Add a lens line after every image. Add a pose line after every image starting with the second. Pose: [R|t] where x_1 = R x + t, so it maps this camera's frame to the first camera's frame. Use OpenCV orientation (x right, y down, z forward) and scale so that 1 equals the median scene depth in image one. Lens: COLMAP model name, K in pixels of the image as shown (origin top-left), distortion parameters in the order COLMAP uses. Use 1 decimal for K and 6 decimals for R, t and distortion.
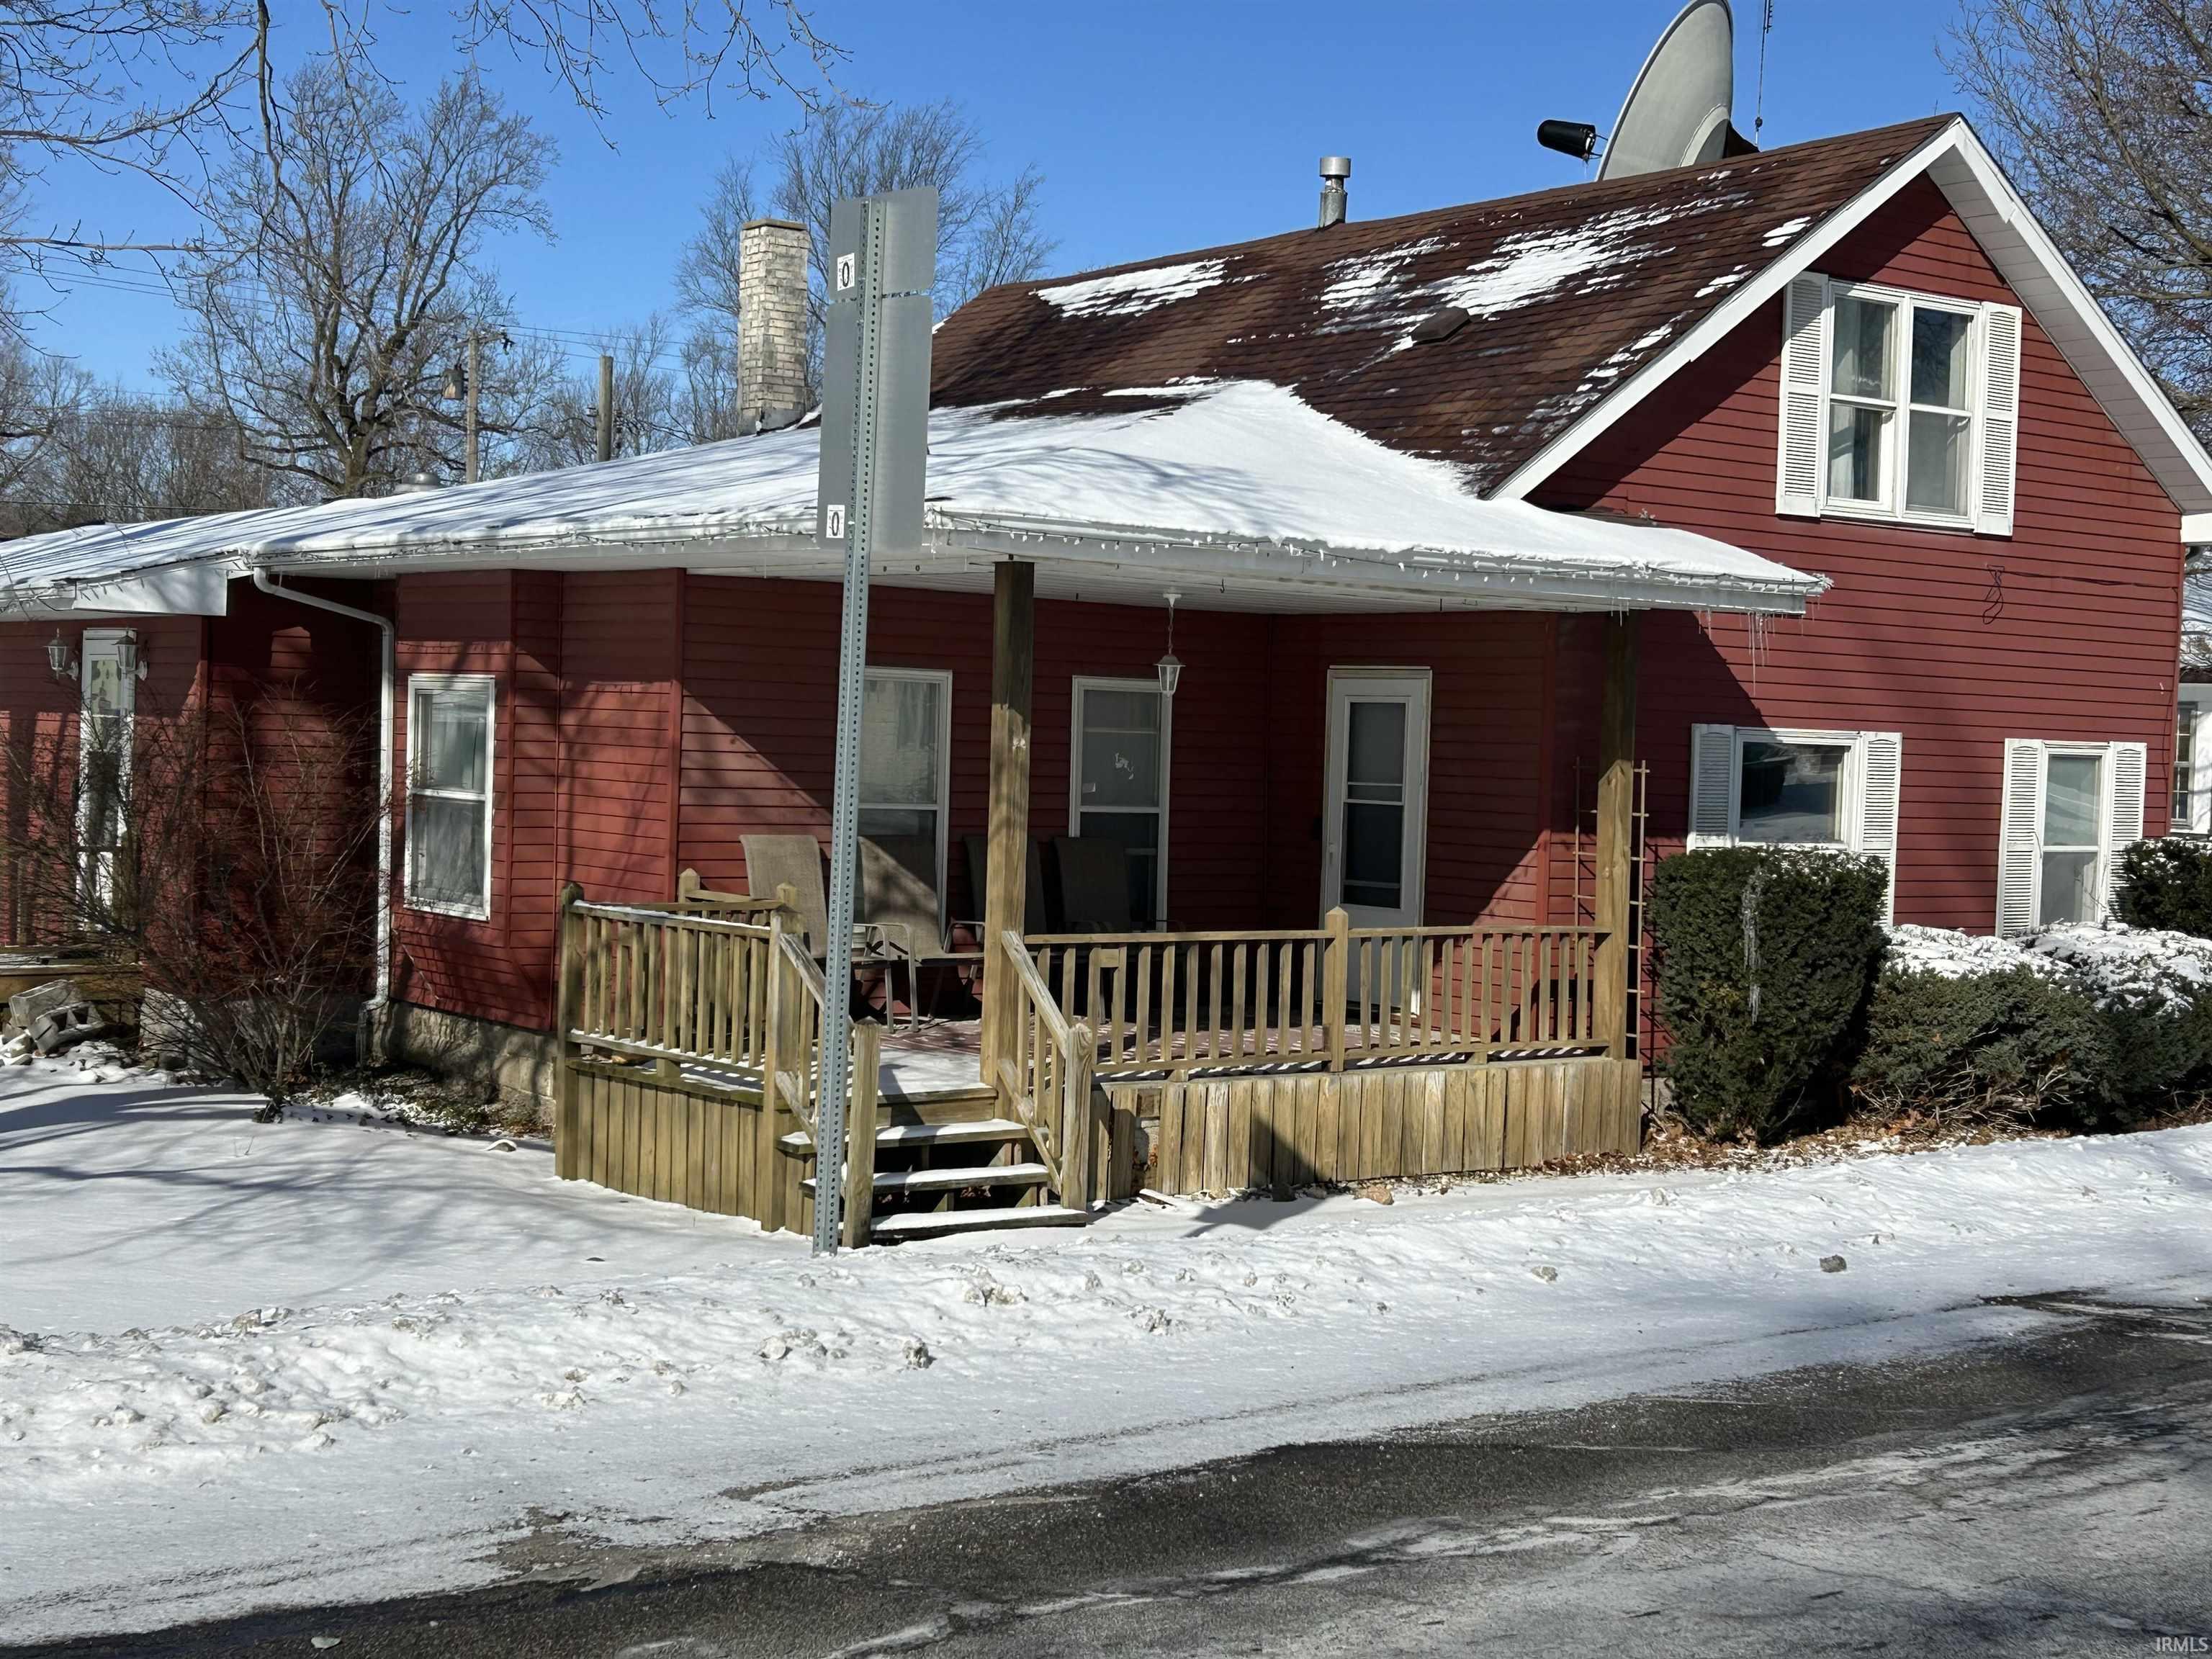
lens RADIAL K [[2957.4, 0, 1120.5], [0, 2957.4, 833.3], [0, 0, 1]] dist [0.210841, -0.603967]
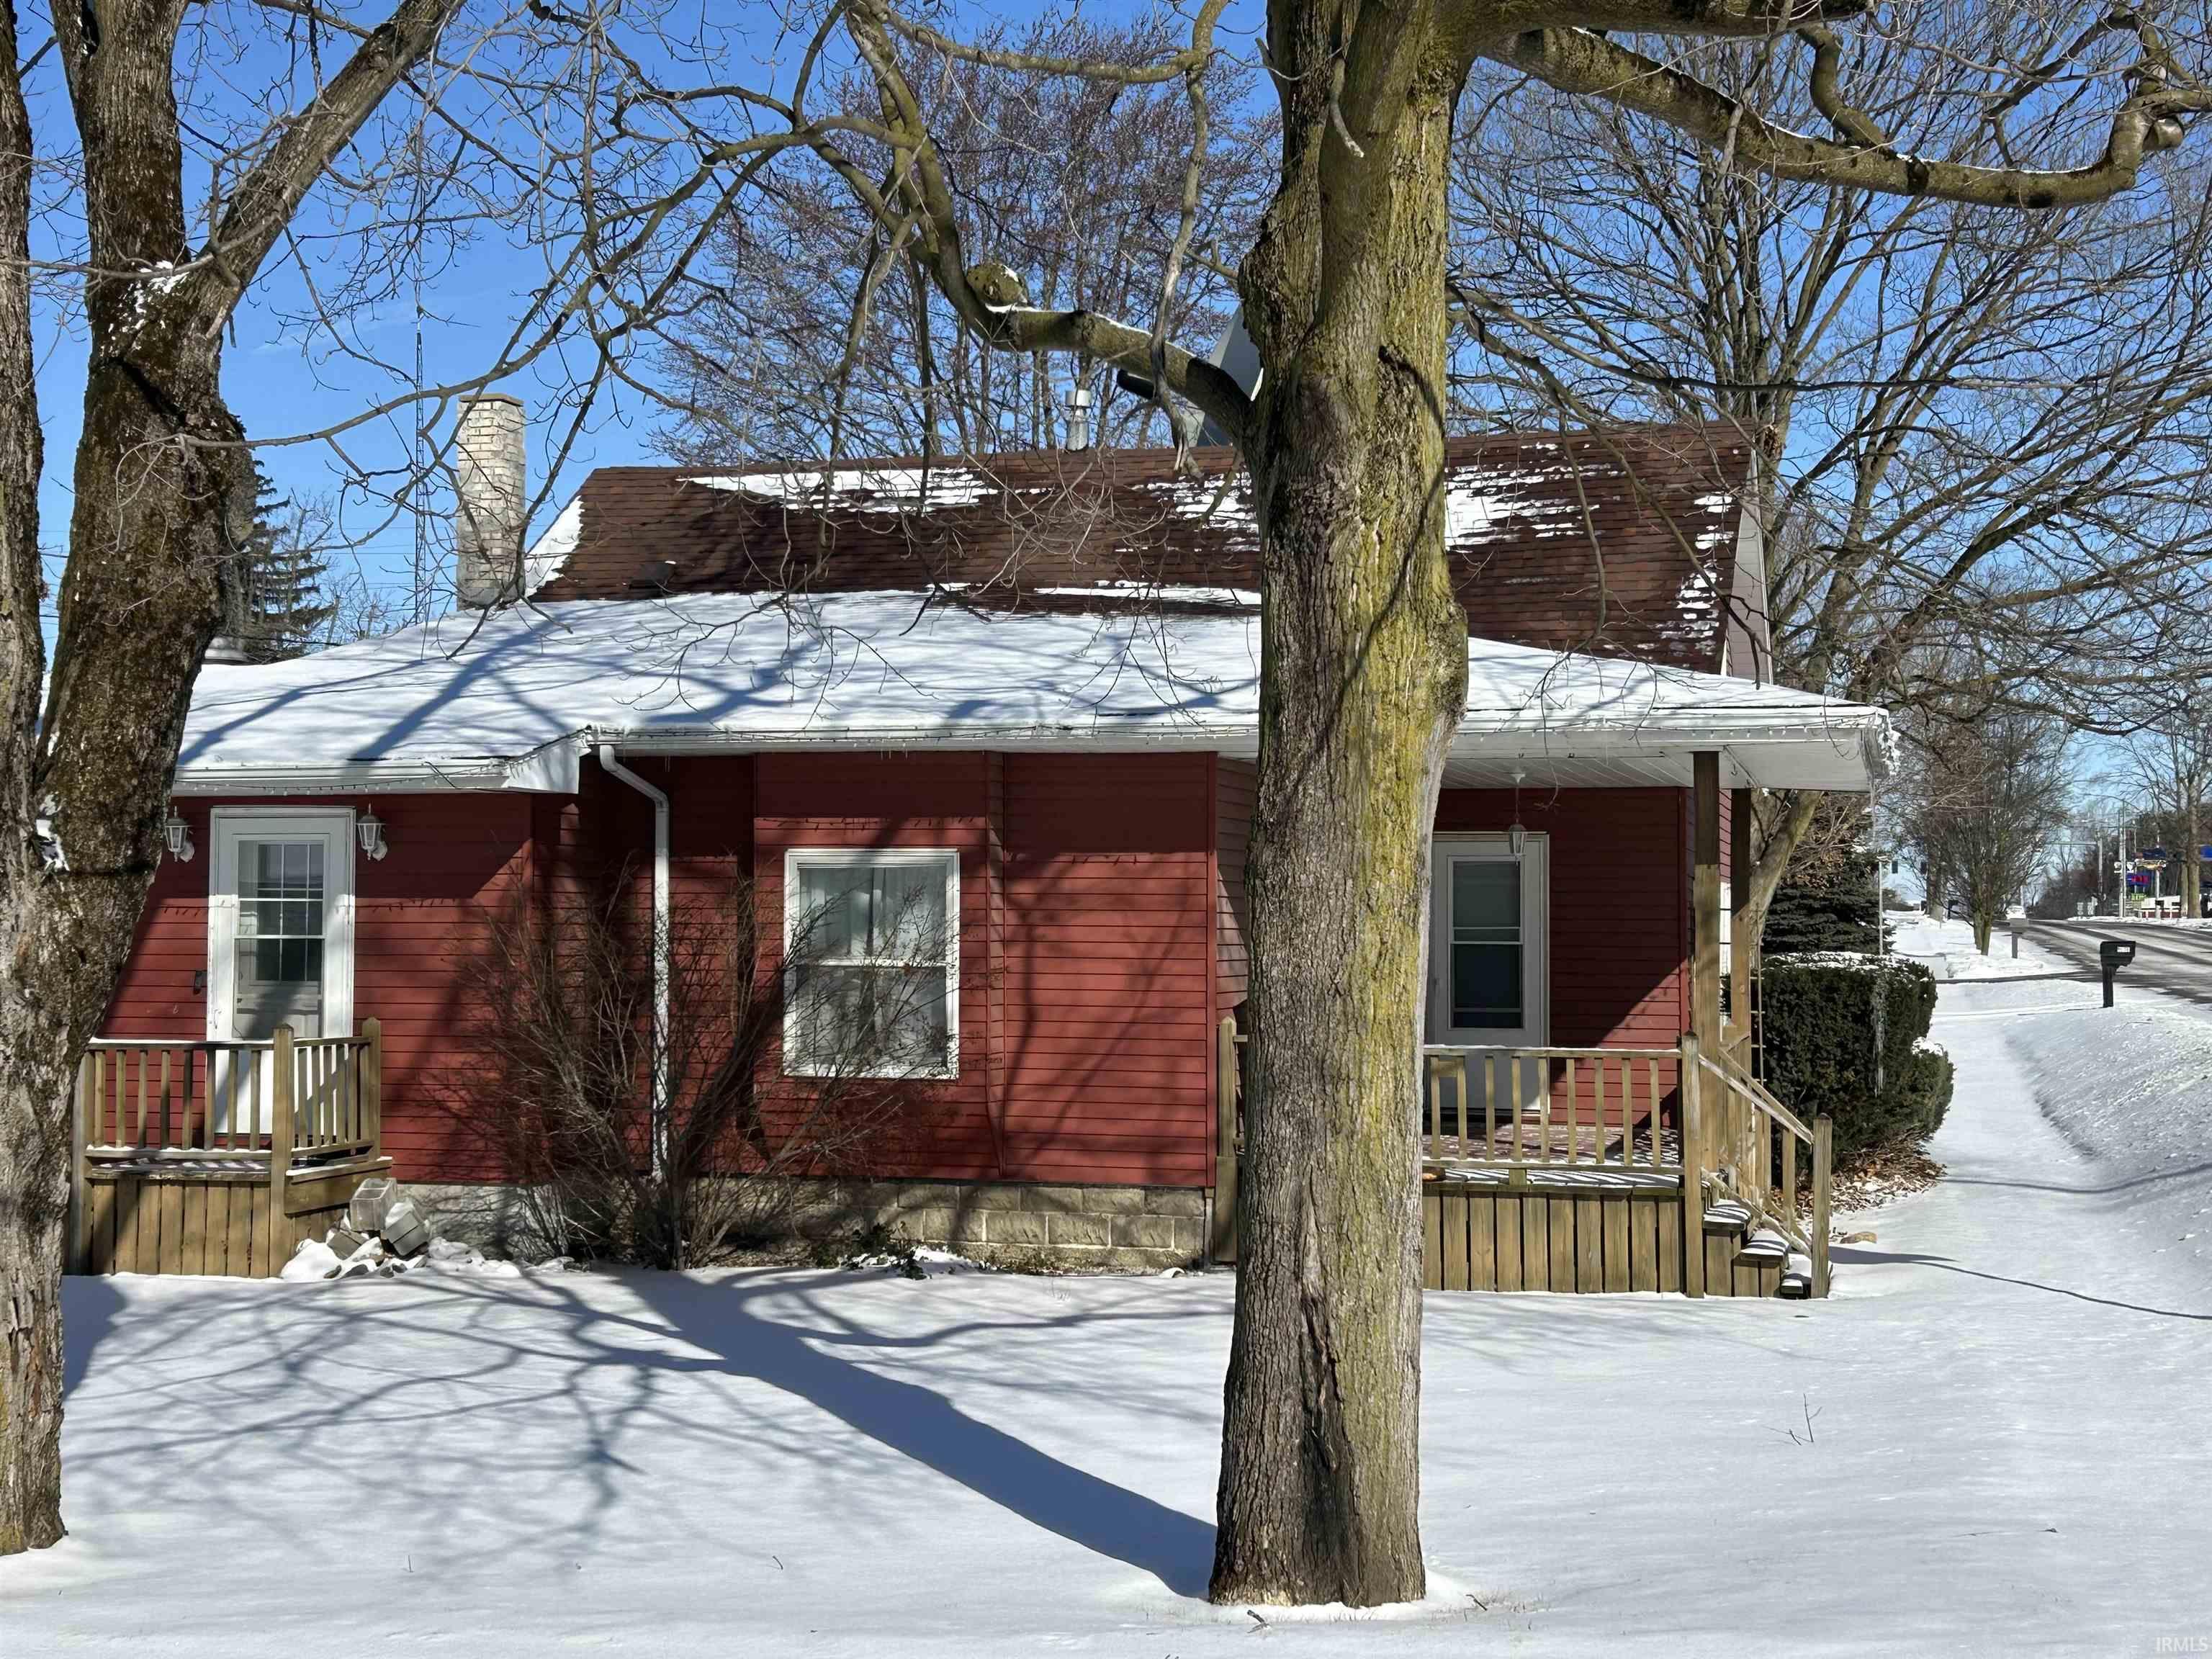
lens RADIAL K [[2957.4, 0, 1120.5], [0, 2957.4, 833.3], [0, 0, 1]] dist [0.210841, -0.603967]
pose [[0.793189, -0.008994, 0.608909, -0.775271], [0.041762, 0.998340, -0.039654, -0.013211], [-0.607542, 0.056883, 0.792248, 0.117085]]
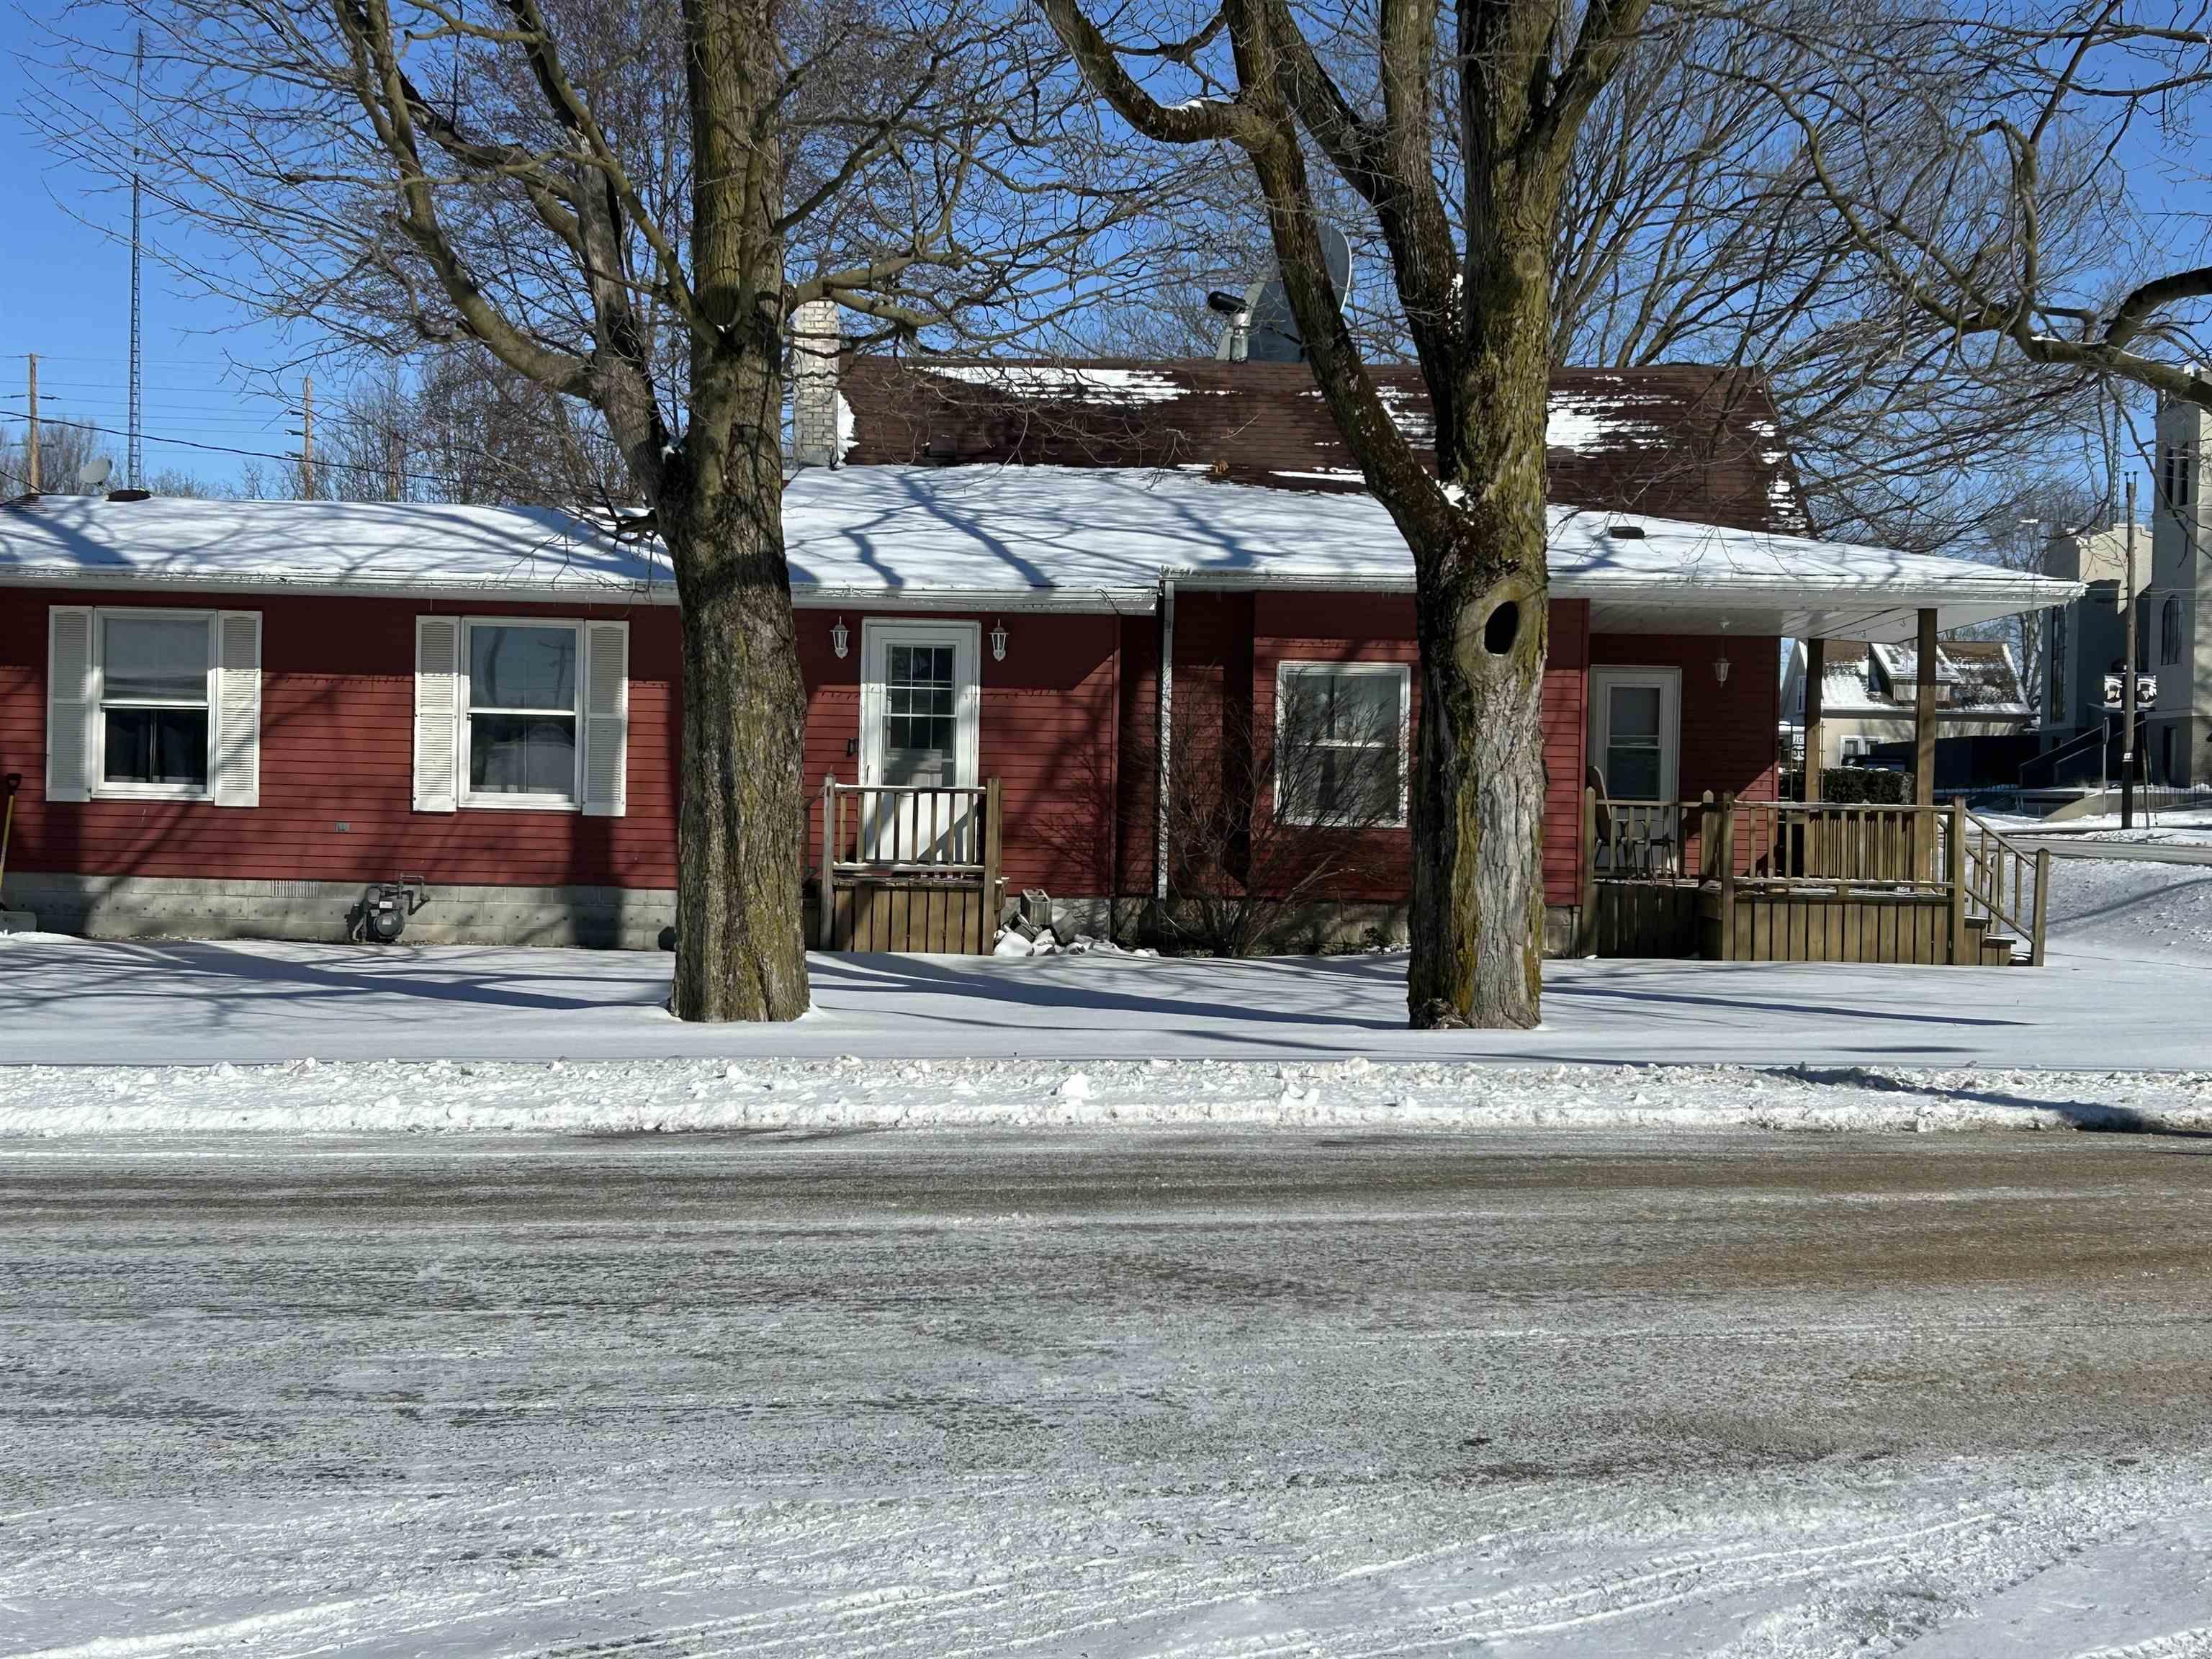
lens RADIAL K [[3006.8, 0, 1048.4], [0, 3006.8, 832.0], [0, 0, 1]] dist [0.217438, -0.717236]
pose [[0.618334, -0.024540, 0.785532, -1.444576], [0.025872, 0.999606, 0.010863, 0.010064], [-0.785489, 0.013607, 0.618726, 0.197826]]
